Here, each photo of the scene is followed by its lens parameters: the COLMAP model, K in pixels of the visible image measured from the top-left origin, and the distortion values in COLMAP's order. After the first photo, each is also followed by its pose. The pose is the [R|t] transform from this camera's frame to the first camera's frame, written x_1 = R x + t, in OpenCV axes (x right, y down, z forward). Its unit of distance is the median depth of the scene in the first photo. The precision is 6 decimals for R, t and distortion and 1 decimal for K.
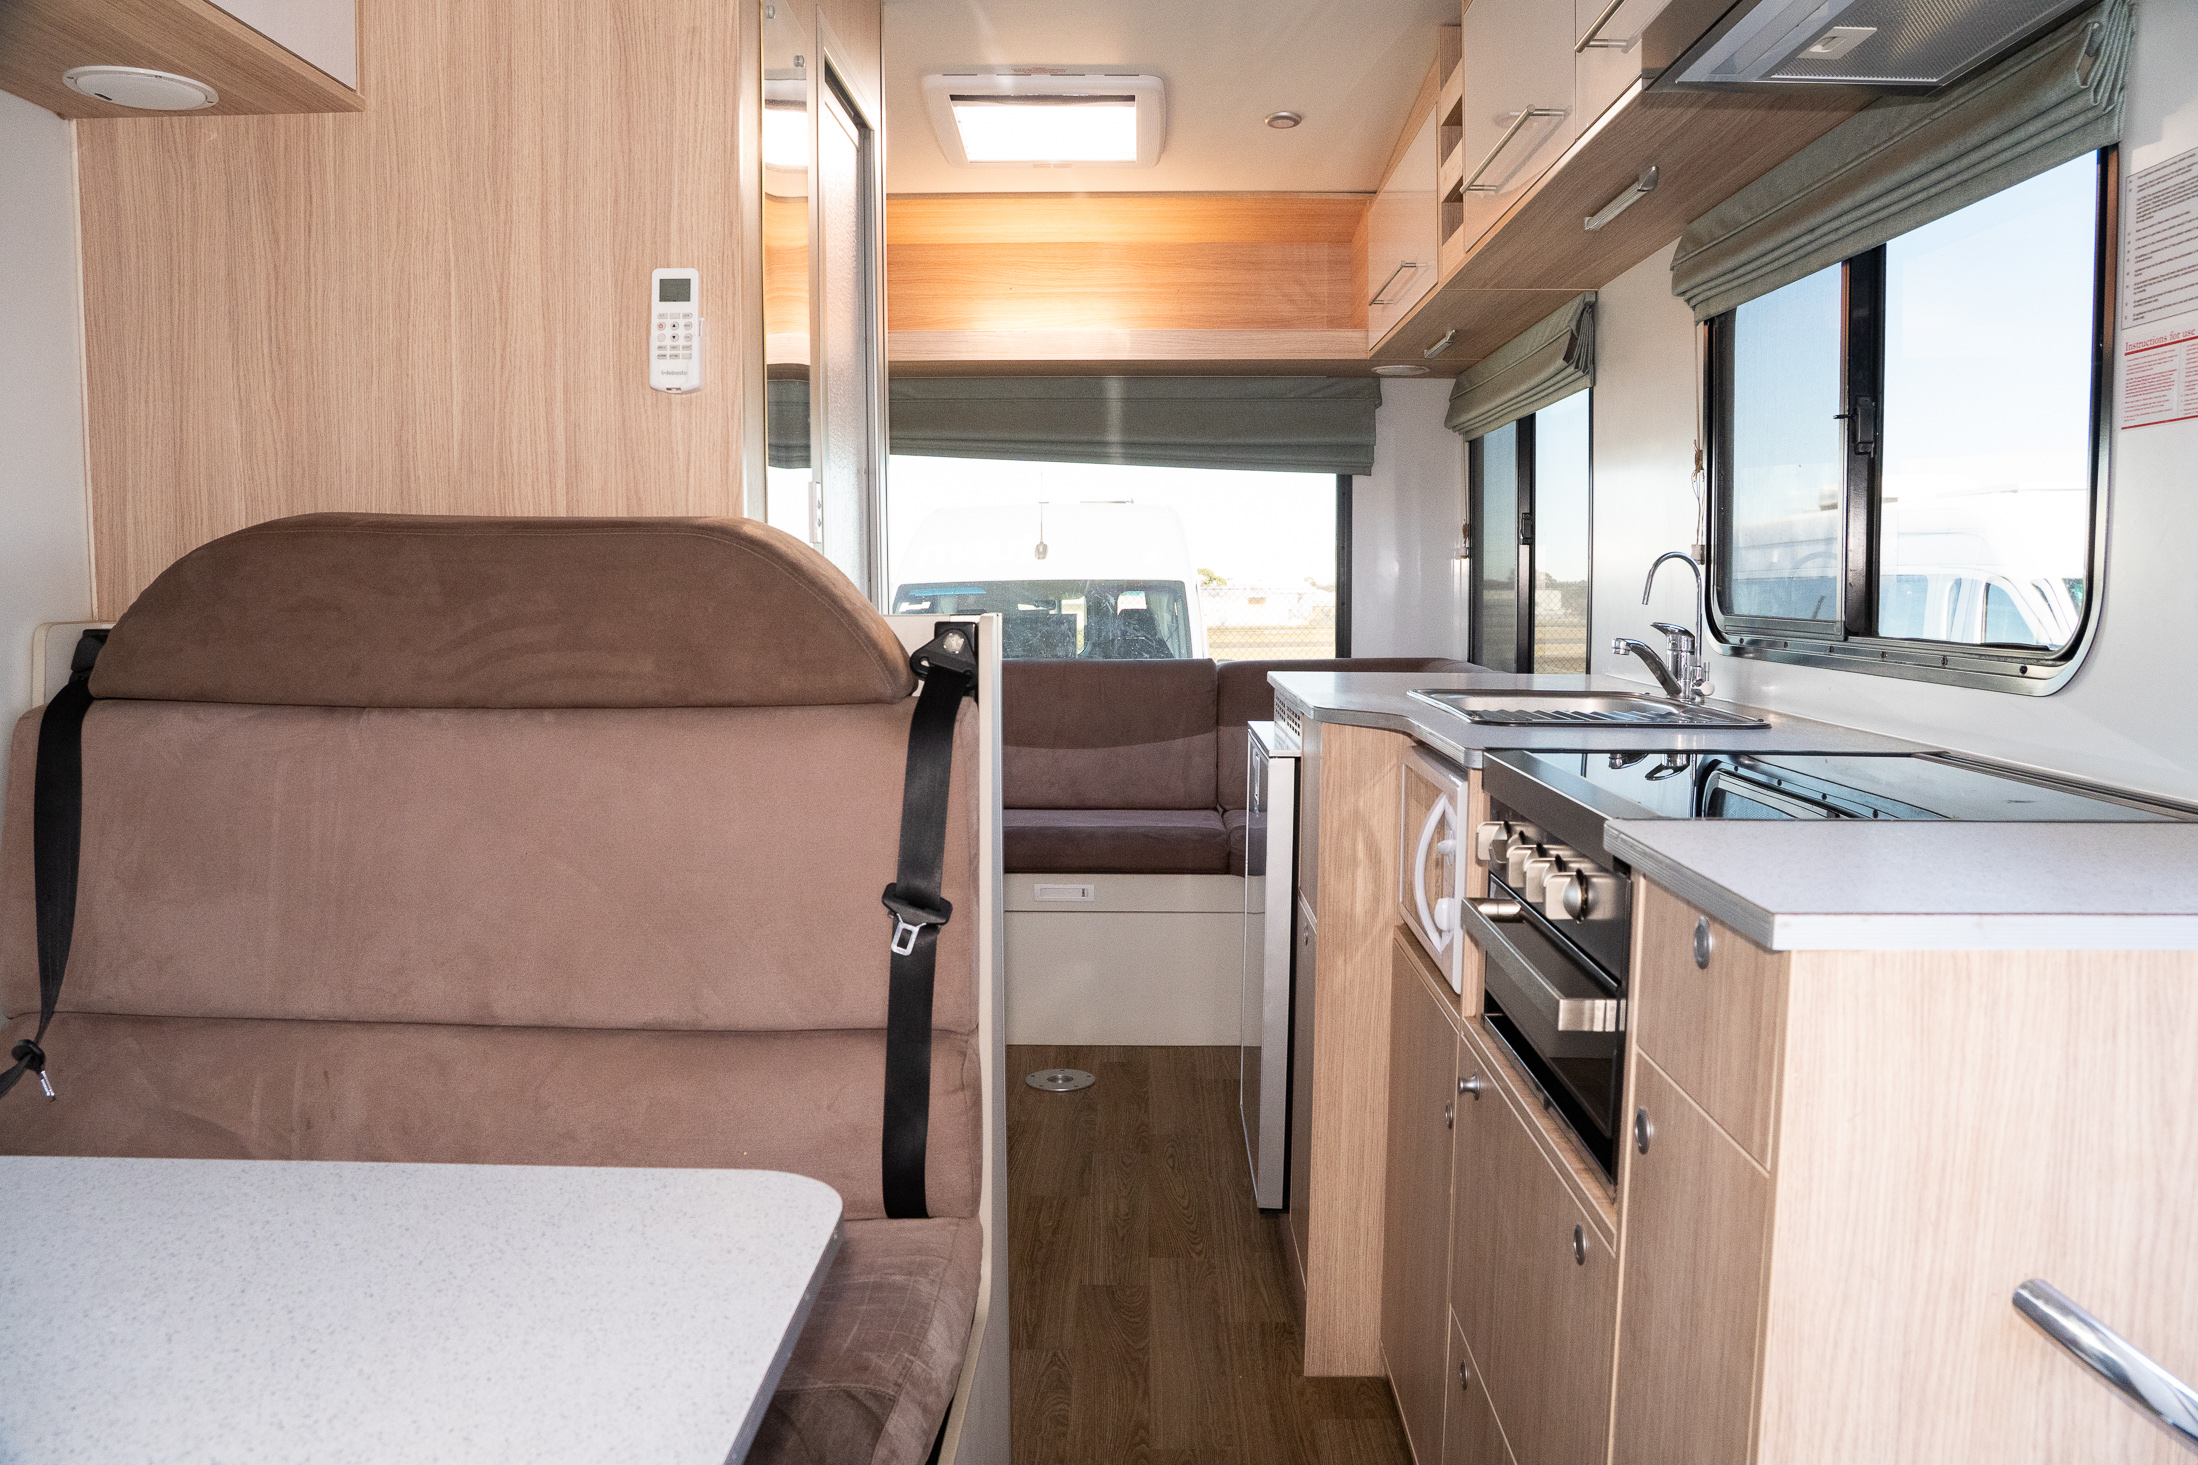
lens RADIAL K [[1661.2, 0, 1125.3], [0, 1661.2, 769.9], [0, 0, 1]] dist [-0.135557, 0.106126]
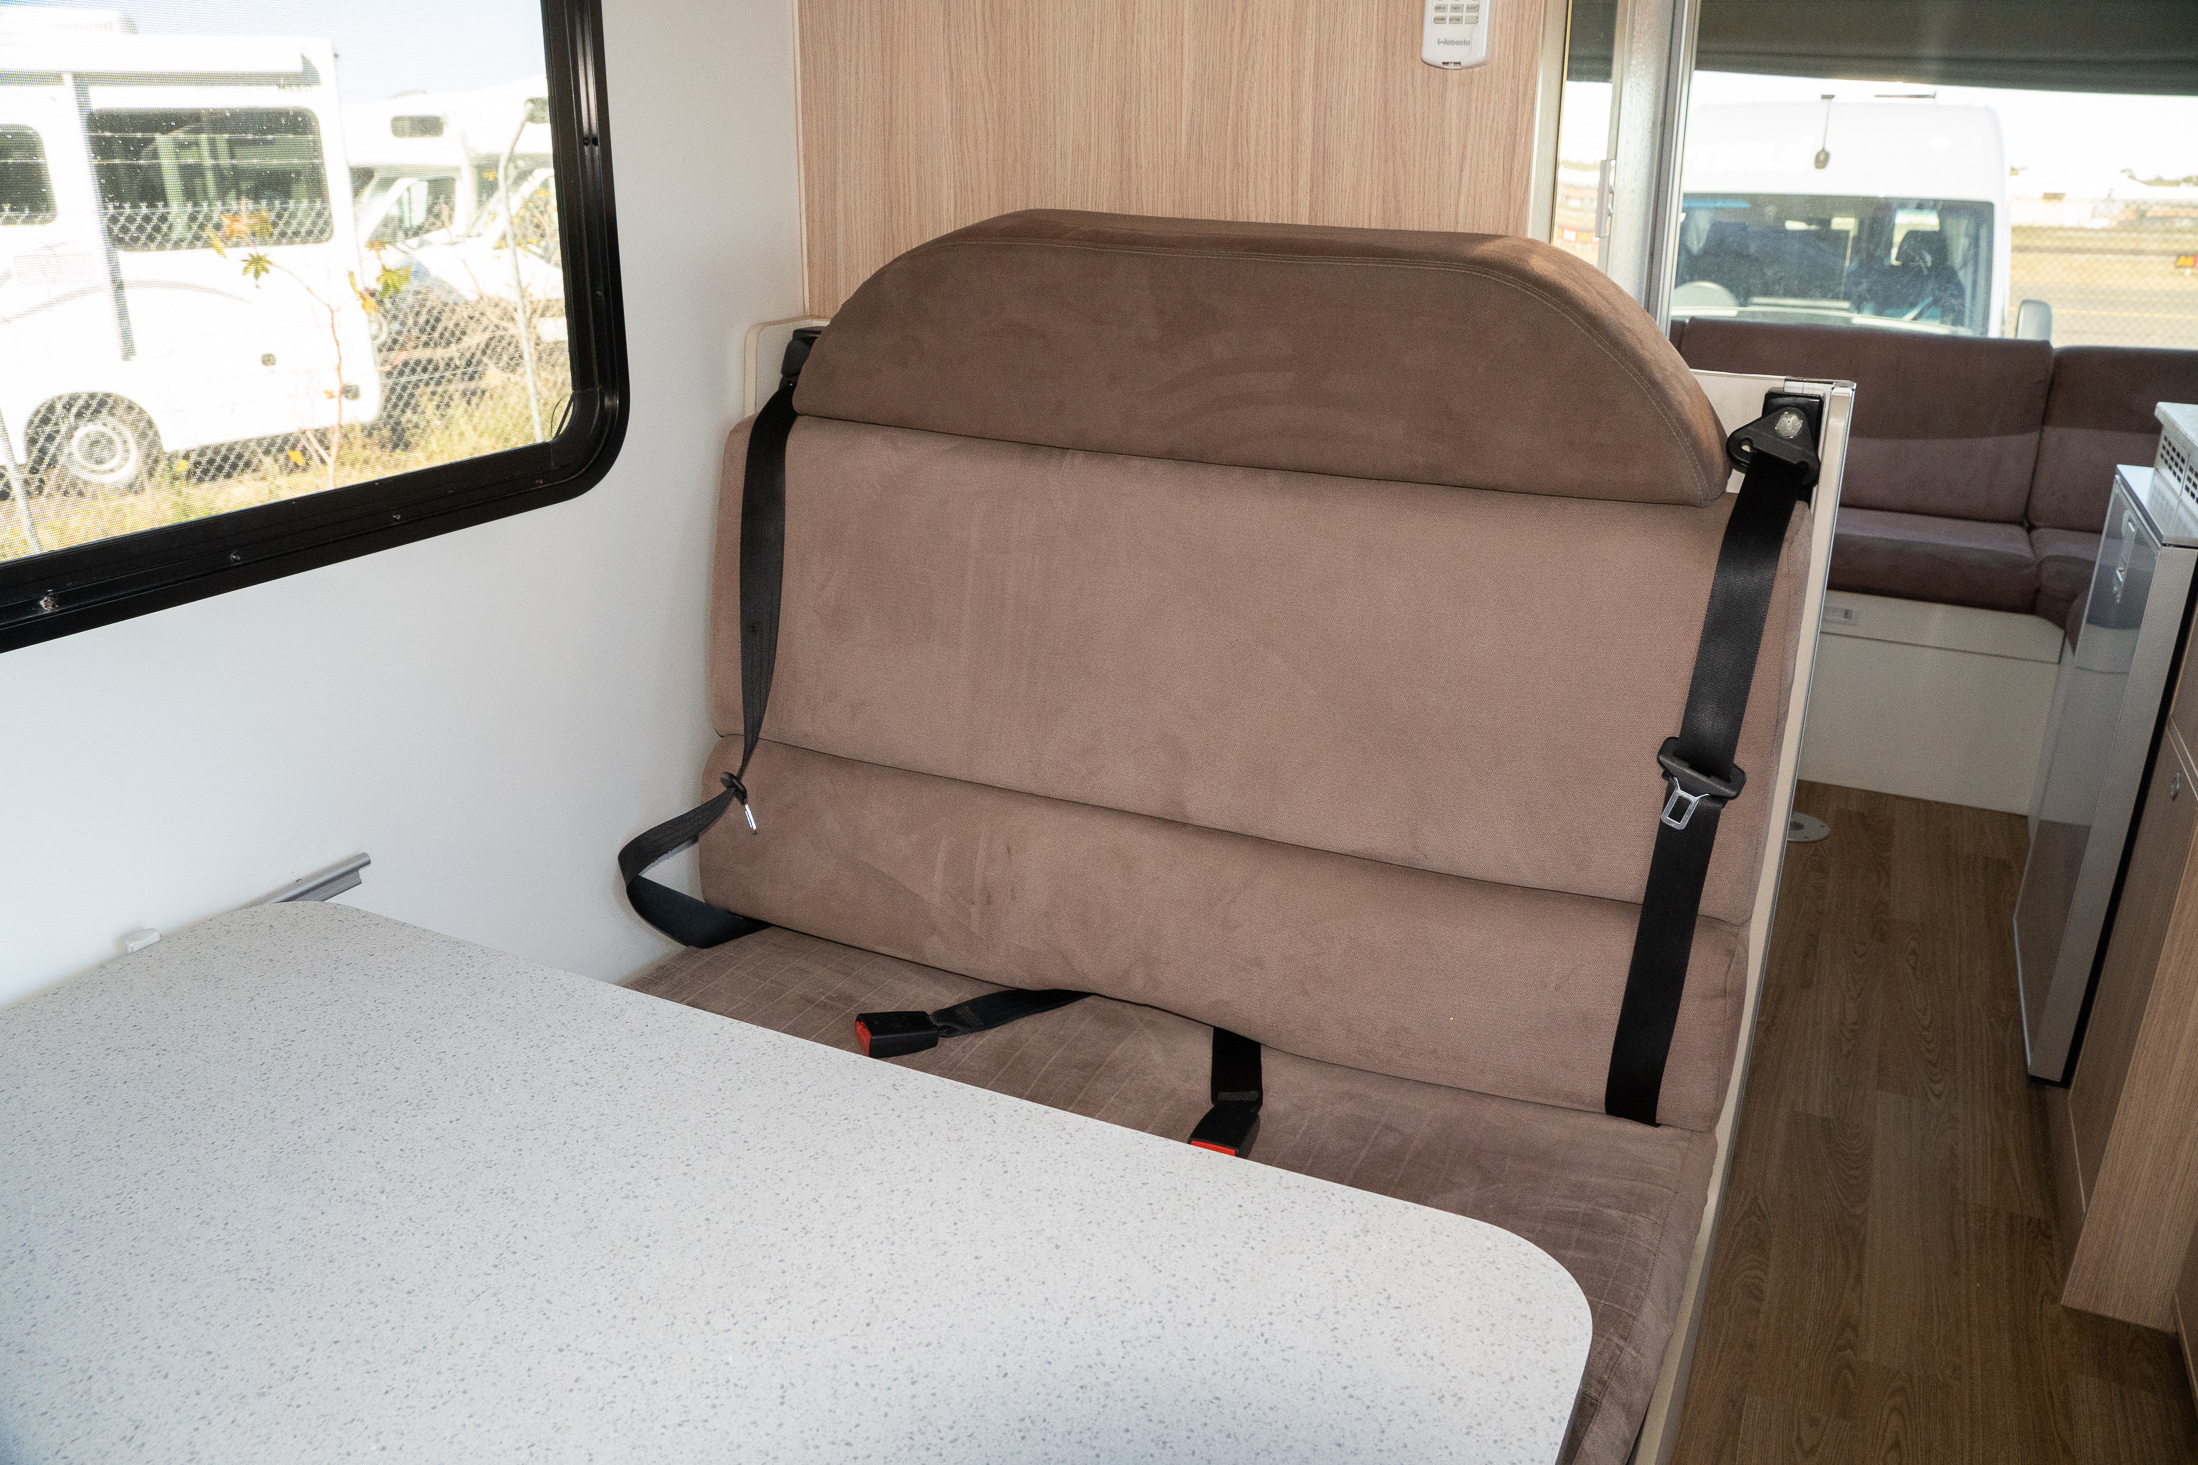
lens RADIAL K [[1661.2, 0, 1125.3], [0, 1661.2, 769.9], [0, 0, 1]] dist [-0.135557, 0.106126]
pose [[0.911892, 0.150971, -0.381656, -0.071097], [-0.052788, 0.965309, 0.255719, -0.095287], [0.407022, -0.213041, 0.888227, 0.173790]]
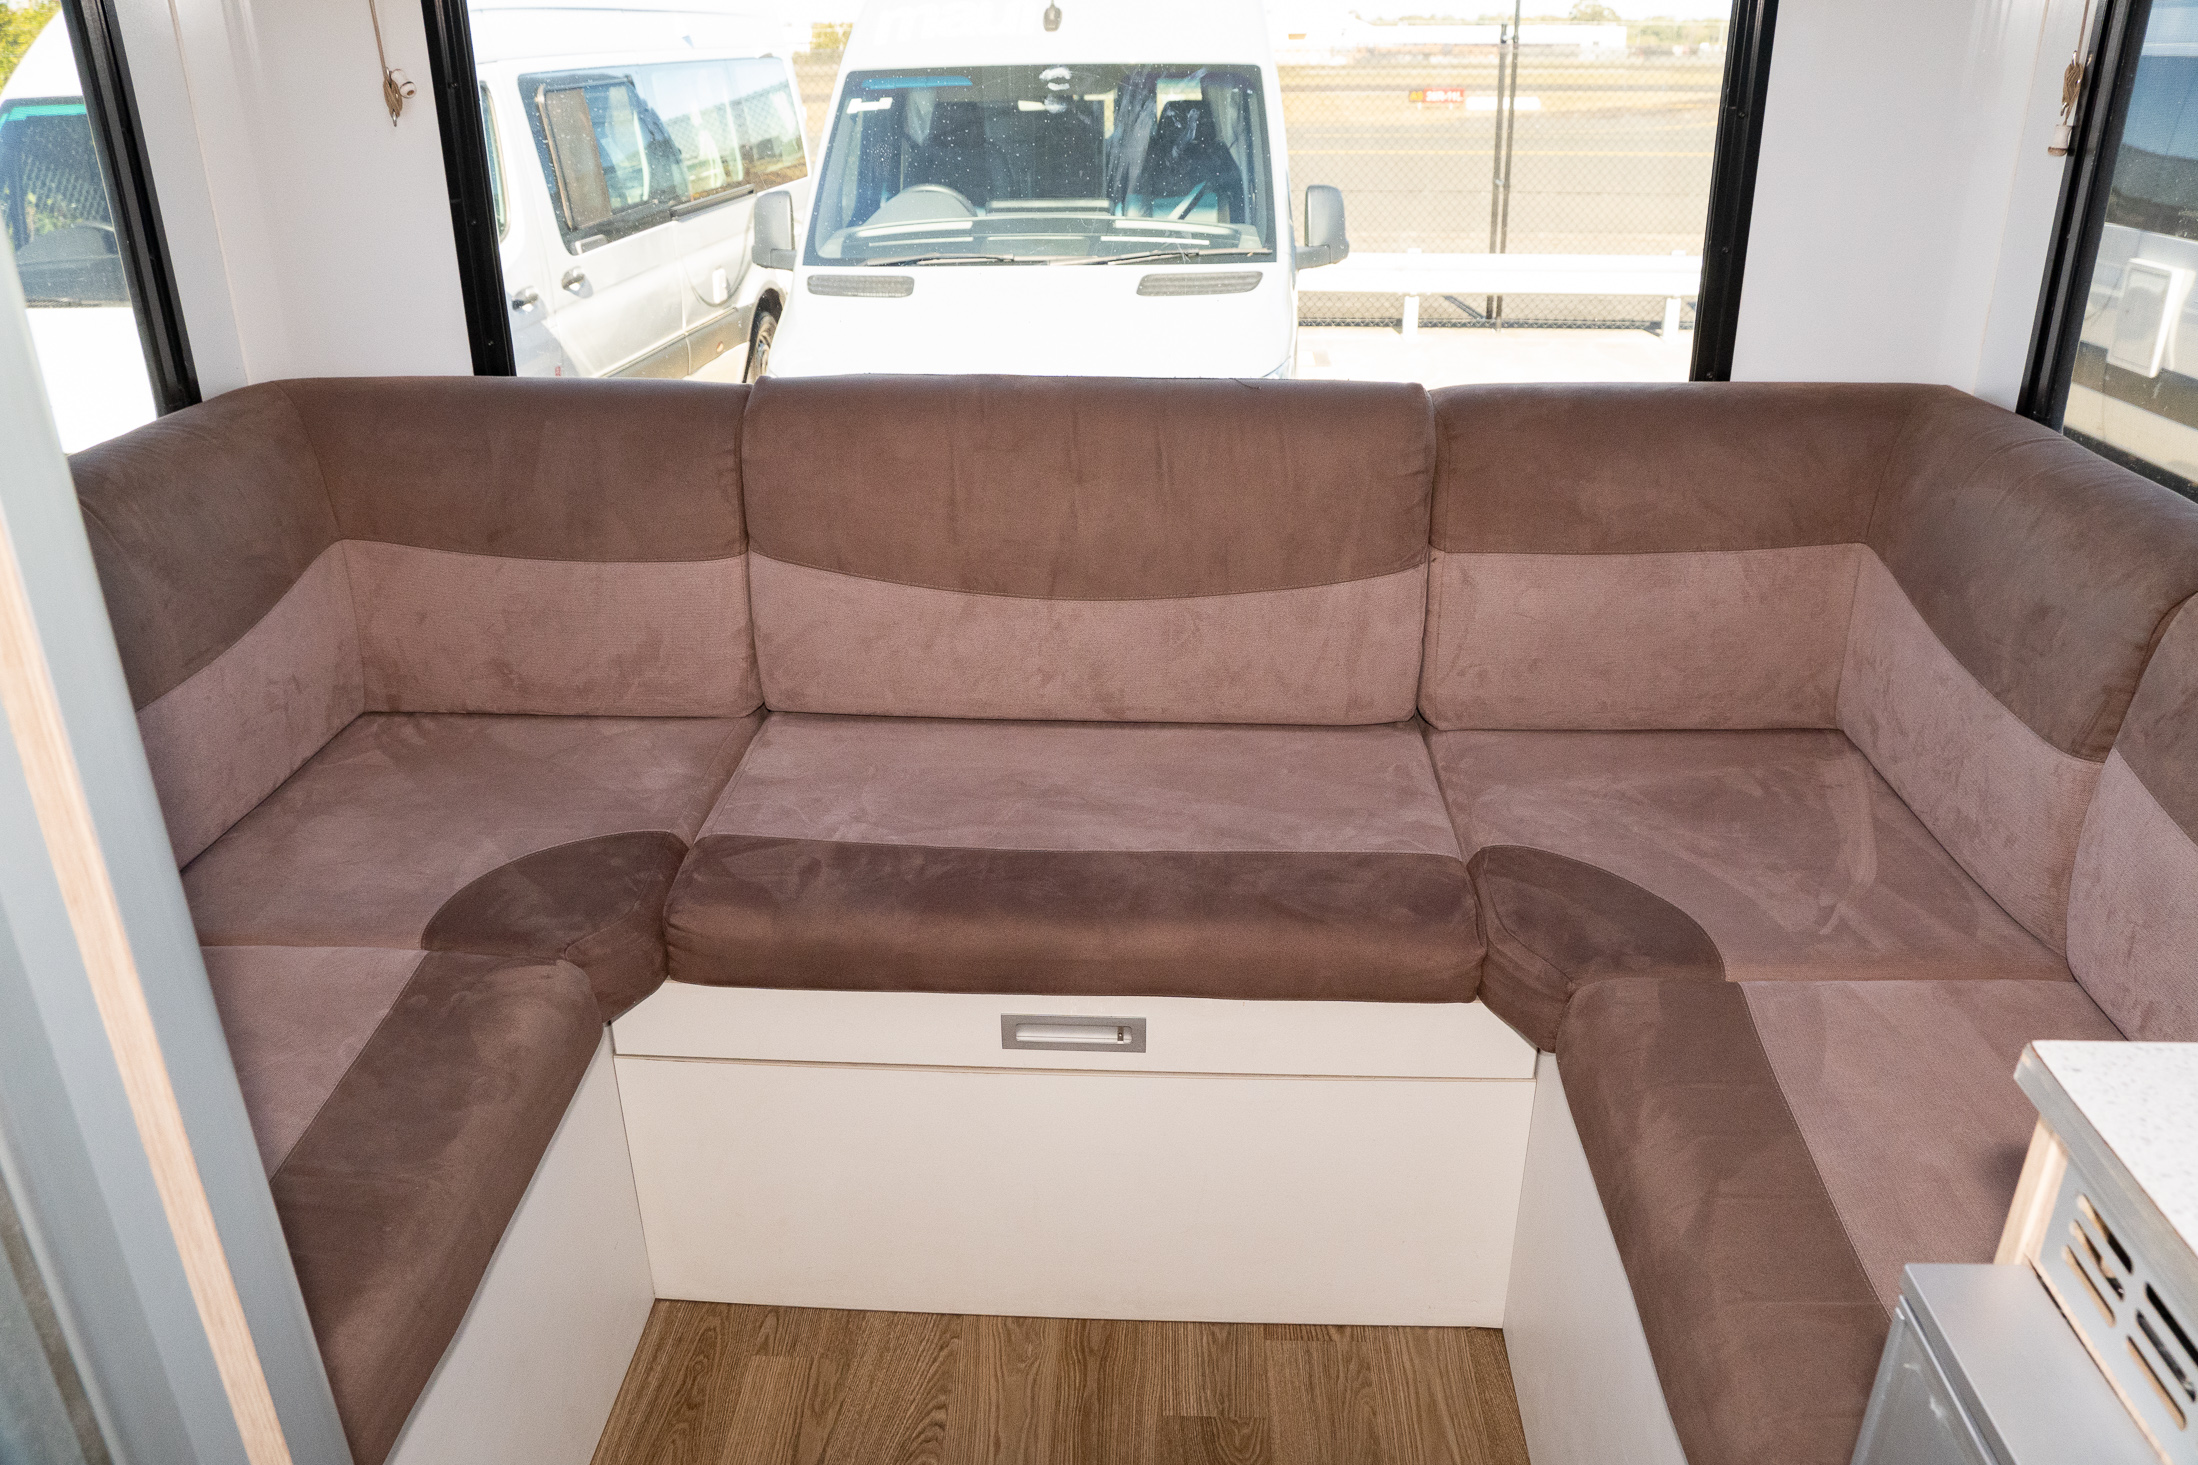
lens RADIAL K [[1661.2, 0, 1125.3], [0, 1661.2, 769.9], [0, 0, 1]] dist [-0.135557, 0.106126]
pose [[0.999843, 0.006389, -0.016525, -0.038245], [-0.000802, 0.948085, 0.318017, -0.256199], [0.017699, -0.317954, 0.947941, 1.356861]]
